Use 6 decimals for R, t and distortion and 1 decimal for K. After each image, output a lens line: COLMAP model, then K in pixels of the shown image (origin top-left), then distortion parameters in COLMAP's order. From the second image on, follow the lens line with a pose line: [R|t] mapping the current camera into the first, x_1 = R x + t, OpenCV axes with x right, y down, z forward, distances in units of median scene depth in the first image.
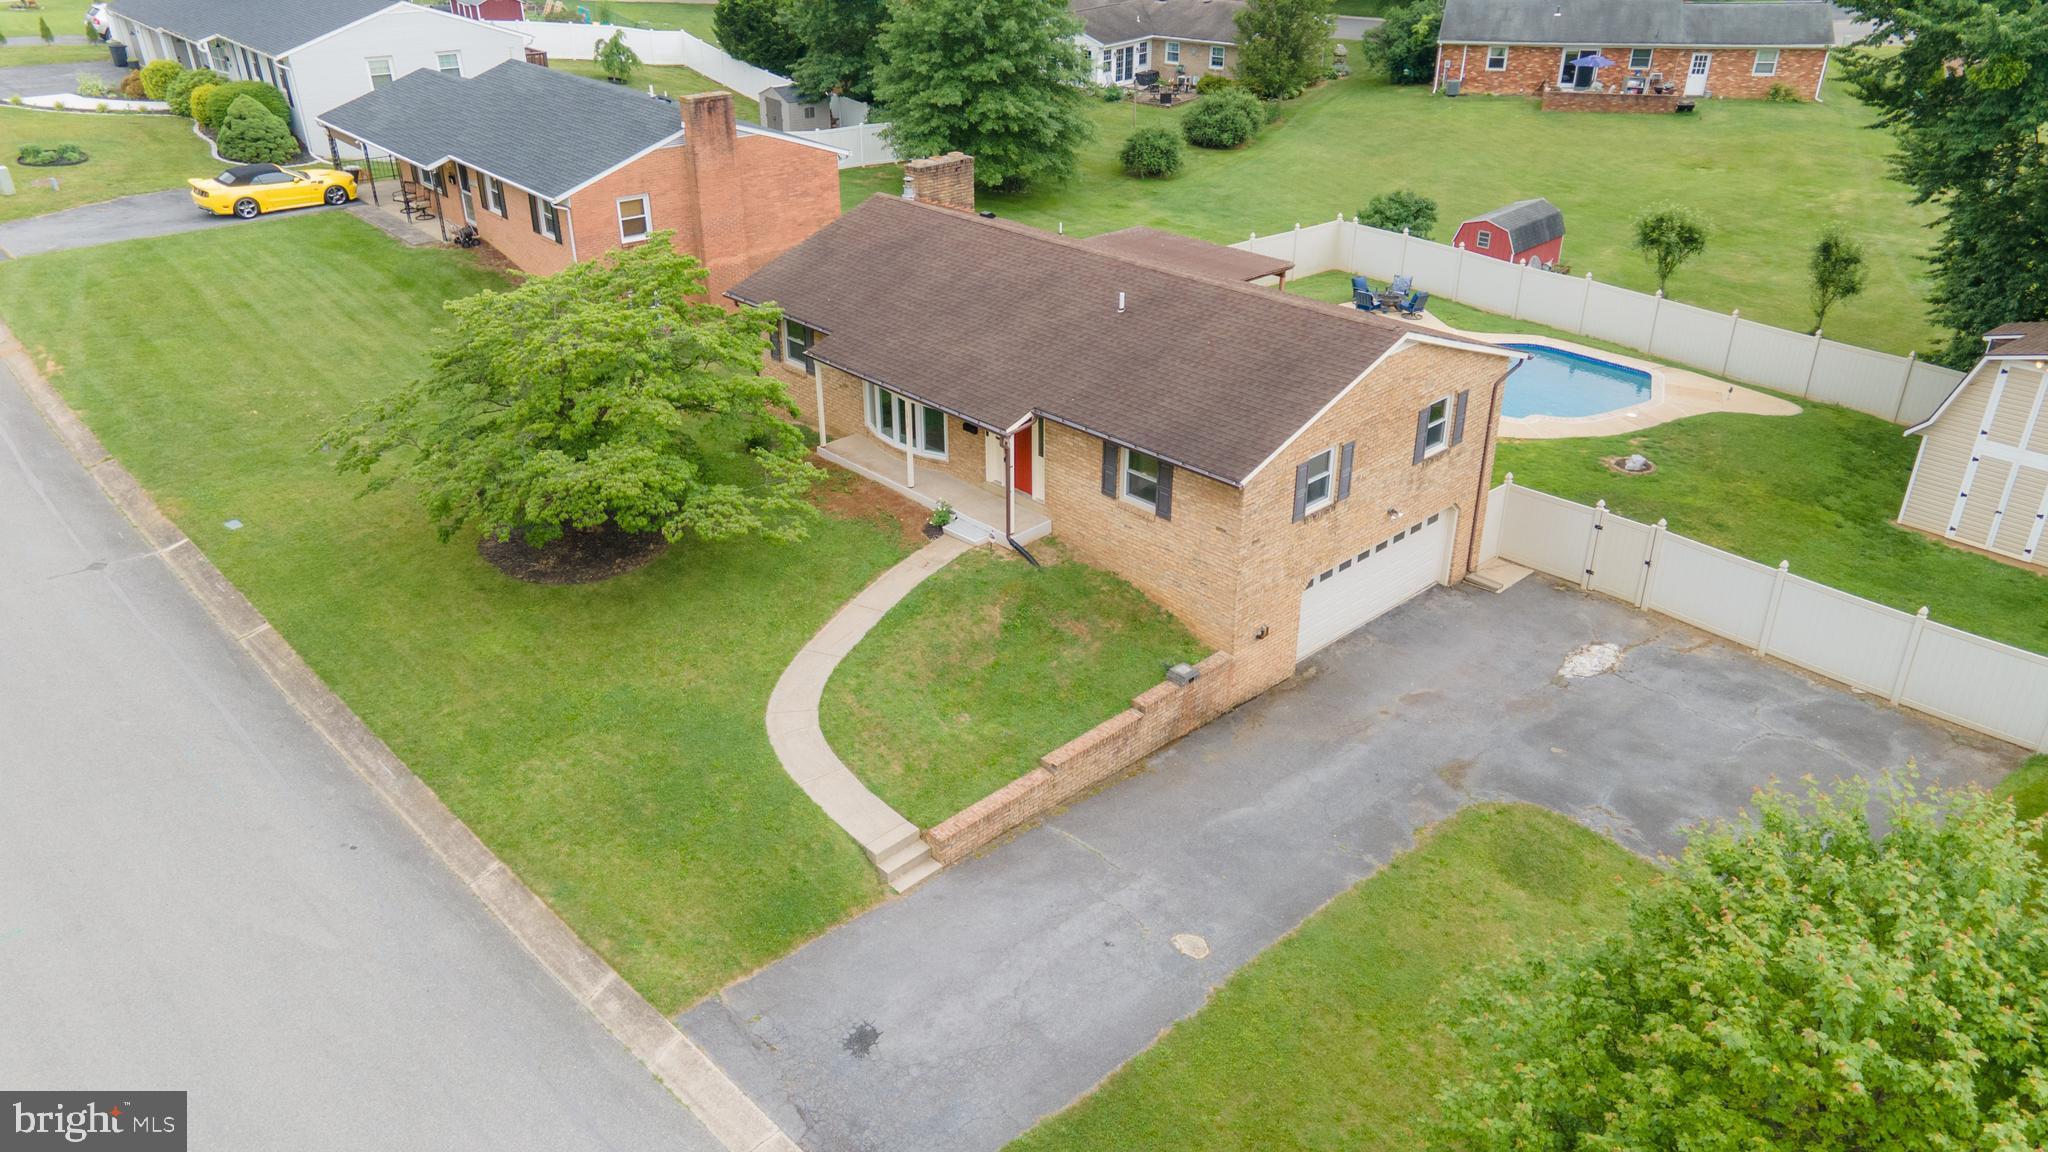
lens RADIAL K [[1483.3, 0, 1011.8], [0, 1483.3, 551.1], [0, 0, 1]] dist [0.090445, -0.003744]
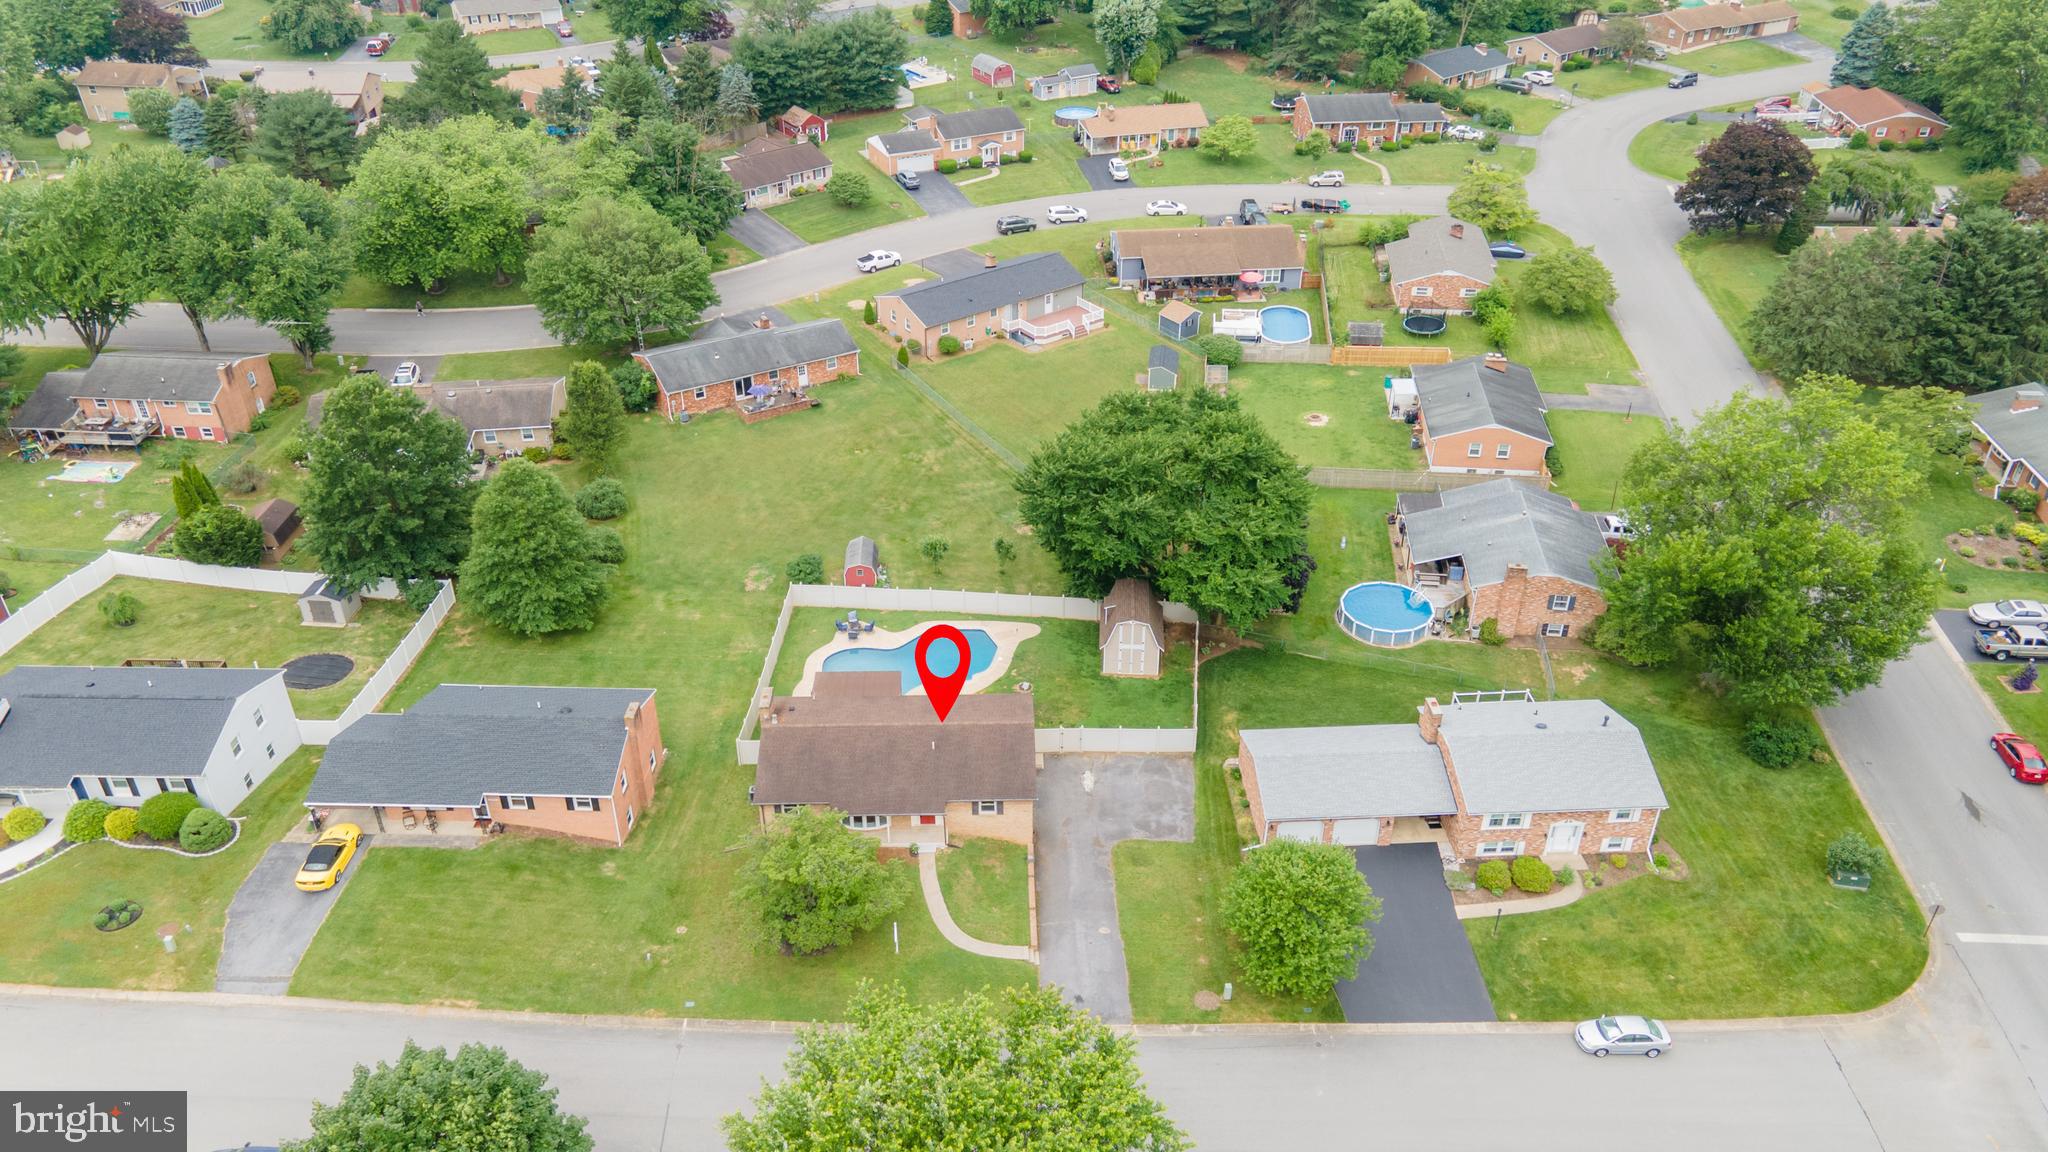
lens RADIAL K [[1483.3, 0, 1011.8], [0, 1483.3, 551.1], [0, 0, 1]] dist [0.090445, -0.003744]
pose [[0.677543, -0.386212, 0.625920, -1.507648], [0.329597, 0.920234, 0.211032, -1.102511], [-0.657496, 0.063318, 0.750793, -1.260508]]
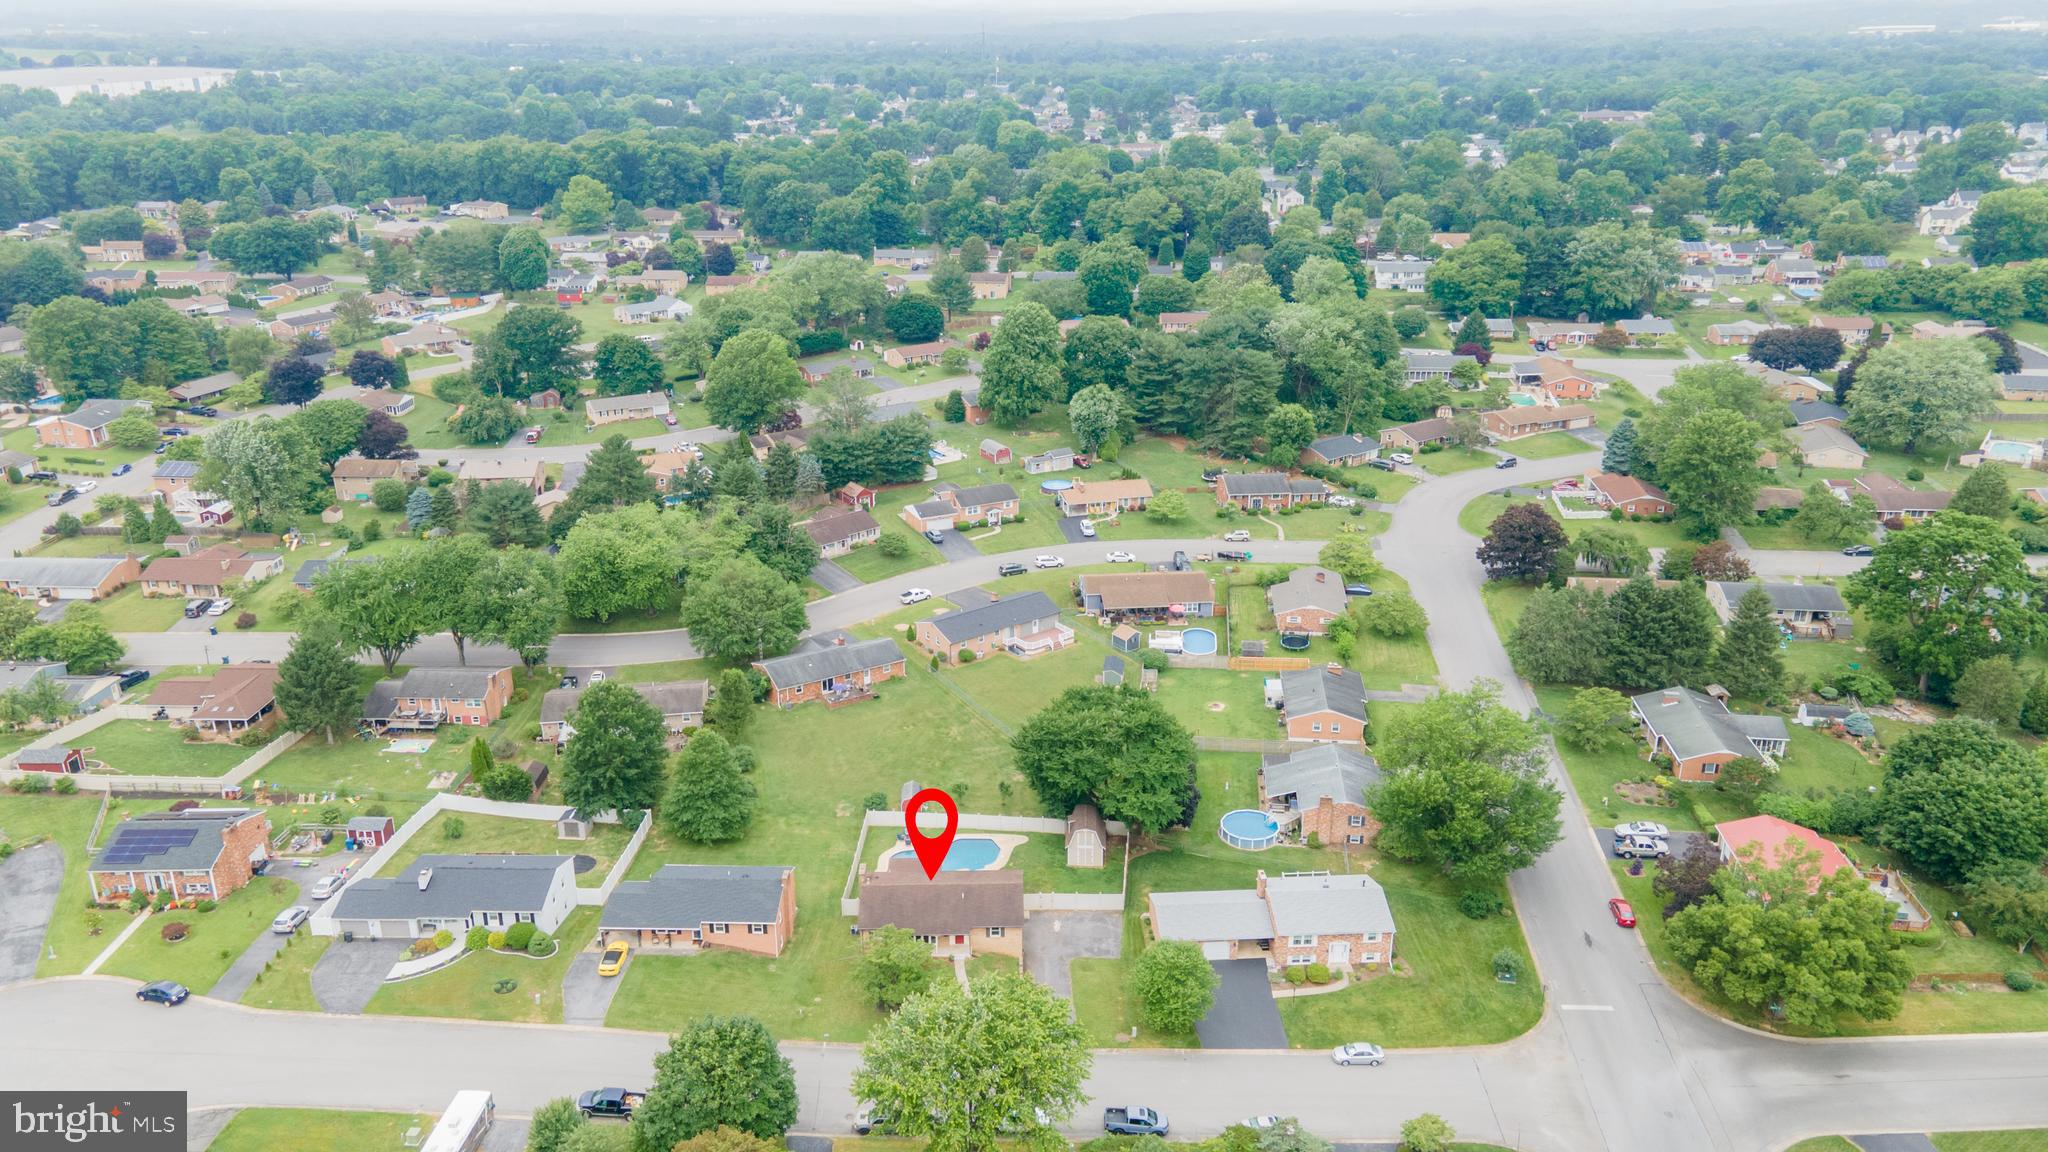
lens RADIAL K [[1483.3, 0, 1011.8], [0, 1483.3, 551.1], [0, 0, 1]] dist [0.090445, -0.003744]
pose [[0.676545, -0.253351, 0.691448, -2.955117], [0.331362, 0.943261, 0.021398, -1.314162], [-0.657637, 0.214643, 0.722109, -2.866760]]
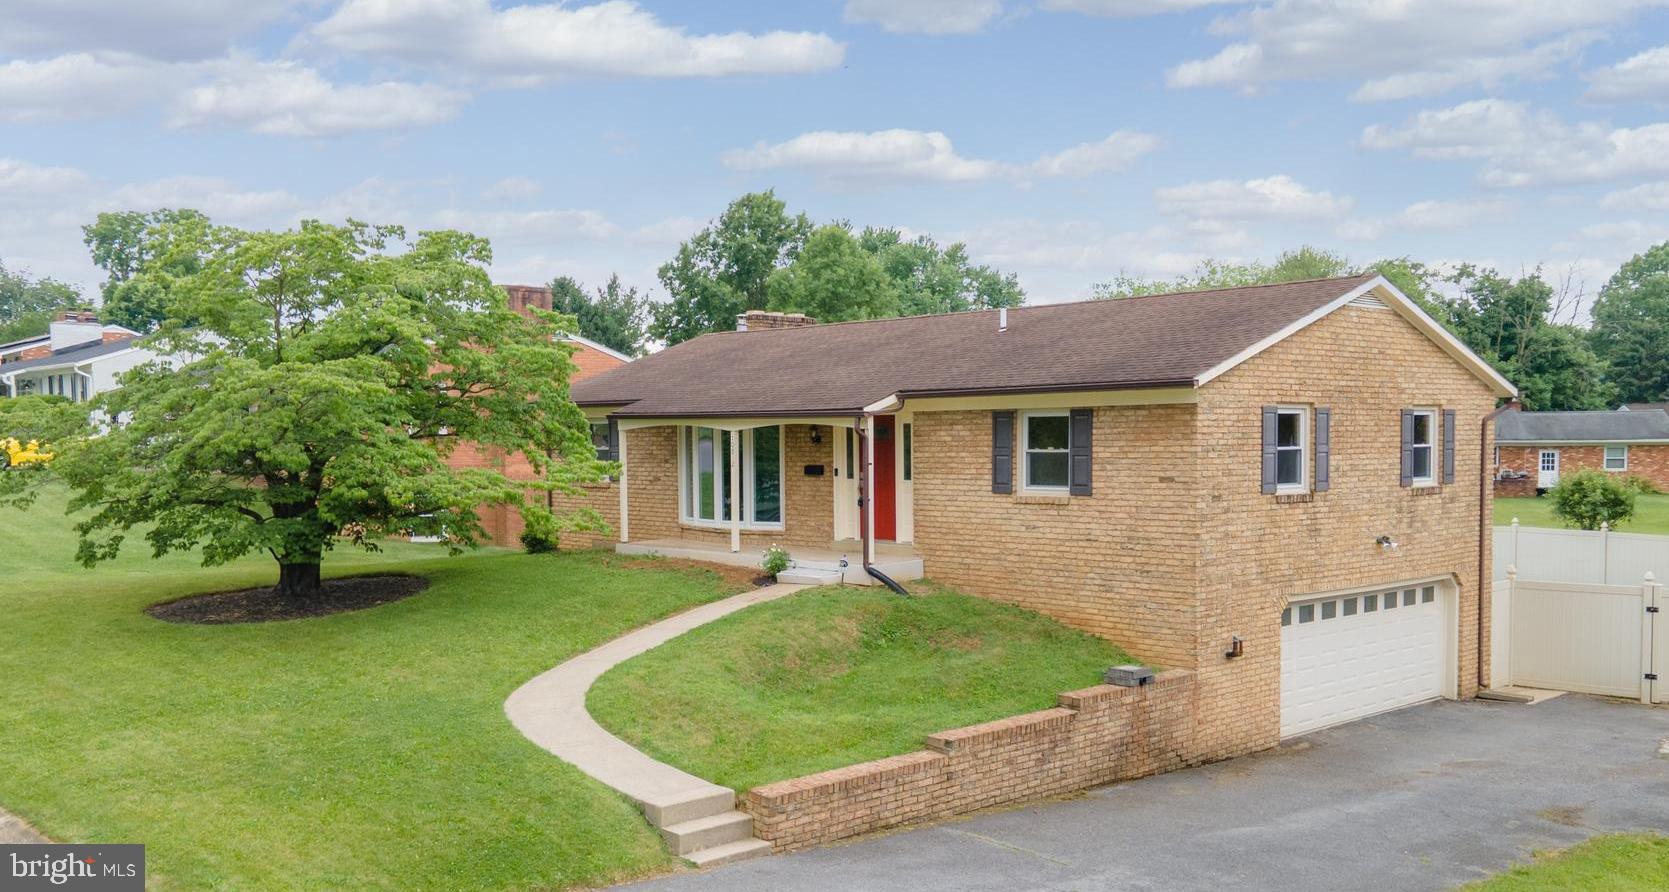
lens RADIAL K [[1485.2, 0, 841.1], [0, 1485.2, 546.7], [0, 0, 1]] dist [0.006253, 0.138269]
pose [[0.999943, -0.010163, -0.003317, -0.012737], [0.008150, 0.925477, -0.378716, 0.267797], [0.006918, 0.378667, 0.925507, 0.329749]]
